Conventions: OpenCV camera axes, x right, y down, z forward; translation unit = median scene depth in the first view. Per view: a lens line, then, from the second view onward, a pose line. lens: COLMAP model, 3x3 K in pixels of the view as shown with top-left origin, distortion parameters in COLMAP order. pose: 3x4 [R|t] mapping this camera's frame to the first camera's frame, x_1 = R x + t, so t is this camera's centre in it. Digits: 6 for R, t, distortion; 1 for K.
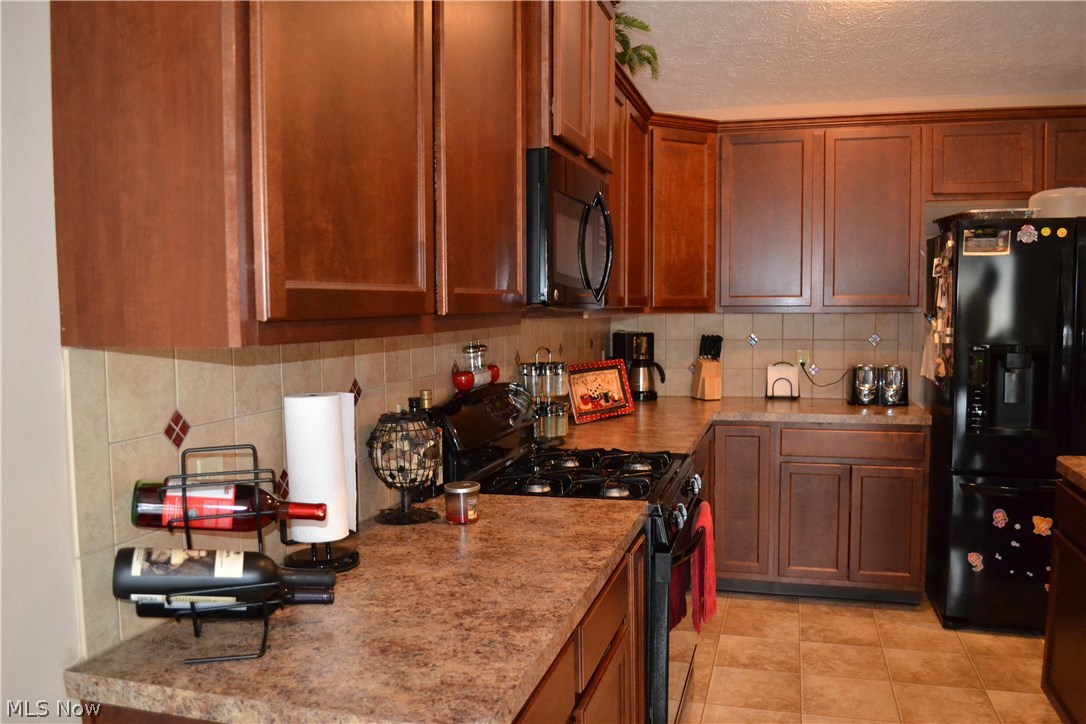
lens RADIAL K [[869.8, 0, 538.7], [0, 869.8, 373.6], [0, 0, 1]] dist [-0.079512, 0.009007]
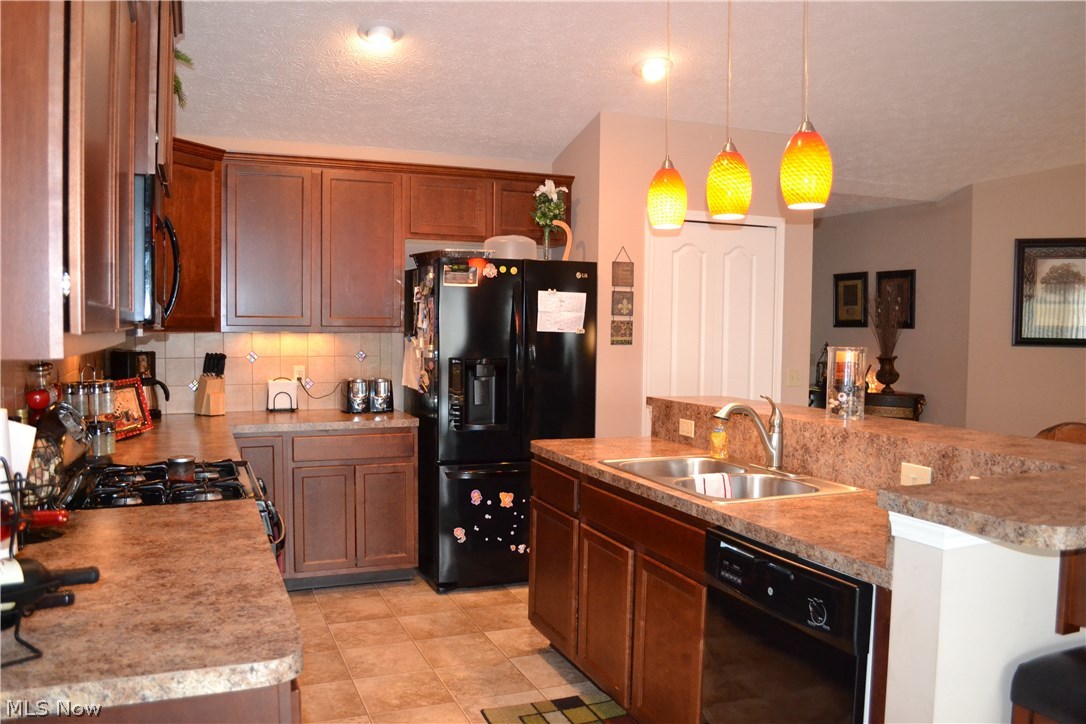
lens RADIAL K [[869.8, 0, 538.7], [0, 869.8, 373.6], [0, 0, 1]] dist [-0.079512, 0.009007]
pose [[0.788093, -0.020026, 0.615230, -0.158642], [0.034240, 0.999349, -0.011331, 0.006343], [-0.614603, 0.029996, 0.788266, -0.064111]]
